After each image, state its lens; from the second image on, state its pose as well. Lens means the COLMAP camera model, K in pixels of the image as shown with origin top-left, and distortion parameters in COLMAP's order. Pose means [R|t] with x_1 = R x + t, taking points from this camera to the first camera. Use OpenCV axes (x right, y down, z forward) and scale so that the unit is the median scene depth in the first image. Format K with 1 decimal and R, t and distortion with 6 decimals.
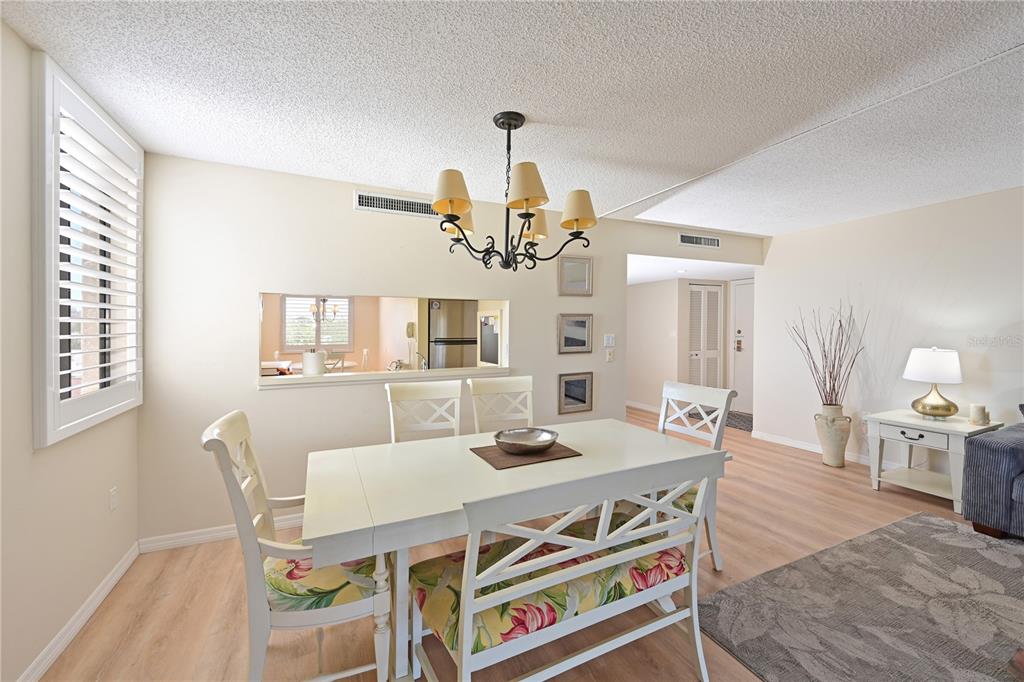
lens RADIAL K [[404.7, 0, 523.8], [0, 404.7, 323.6], [0, 0, 1]] dist [0.001124, 0.000184]
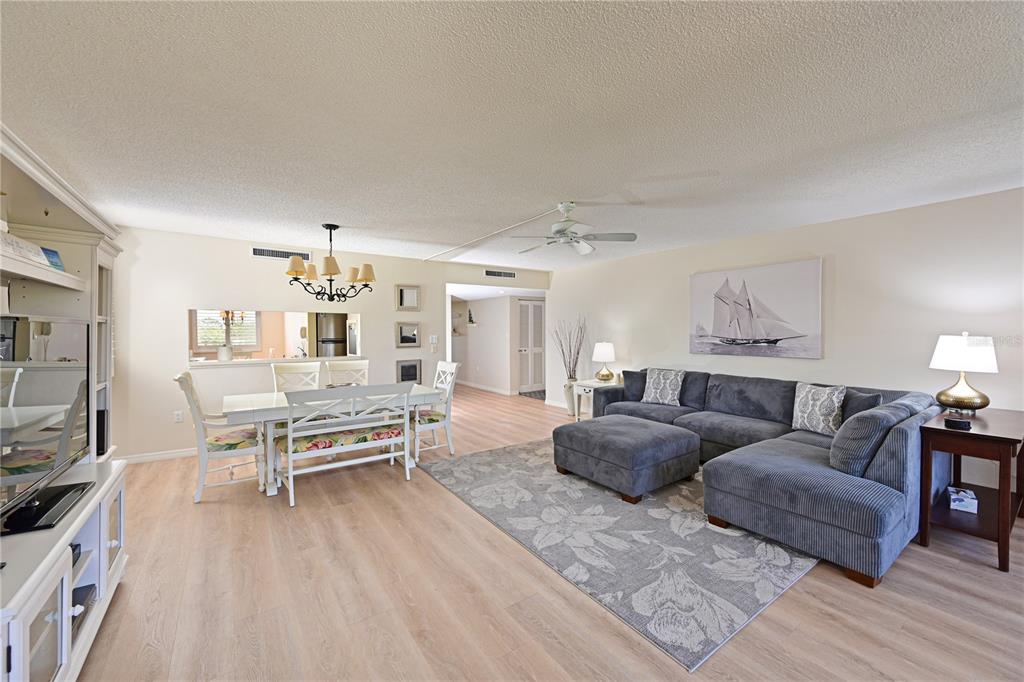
lens RADIAL K [[399.3, 0, 512.0], [0, 399.3, 341.0], [0, 0, 1]] dist [-0.000158, -0.000107]
pose [[0.989175, -0.002188, 0.146723, 0.362062], [-0.003043, 0.999368, 0.035416, -0.009050], [-0.146707, -0.035479, 0.988543, -0.707869]]
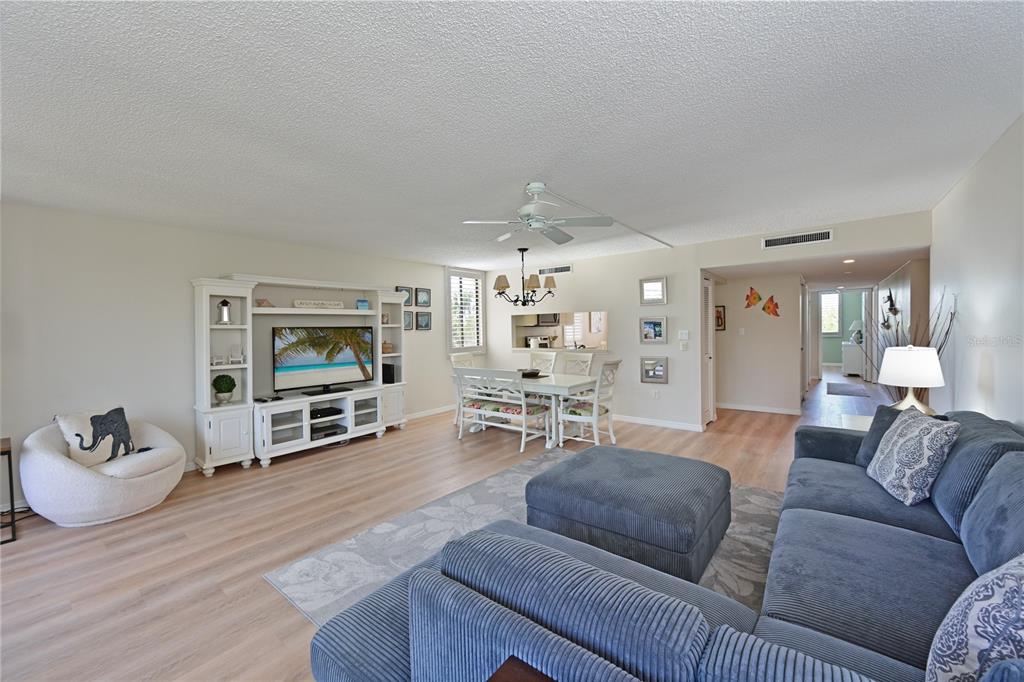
lens RADIAL K [[406.4, 0, 512.0], [0, 406.4, 341.0], [0, 0, 1]] dist [-0.000309, -0.000033]
pose [[0.426849, 0.025118, -0.903974, 1.540953], [0.027766, 0.998779, 0.040864, -0.012603], [0.903896, -0.042542, 0.425631, -0.129255]]
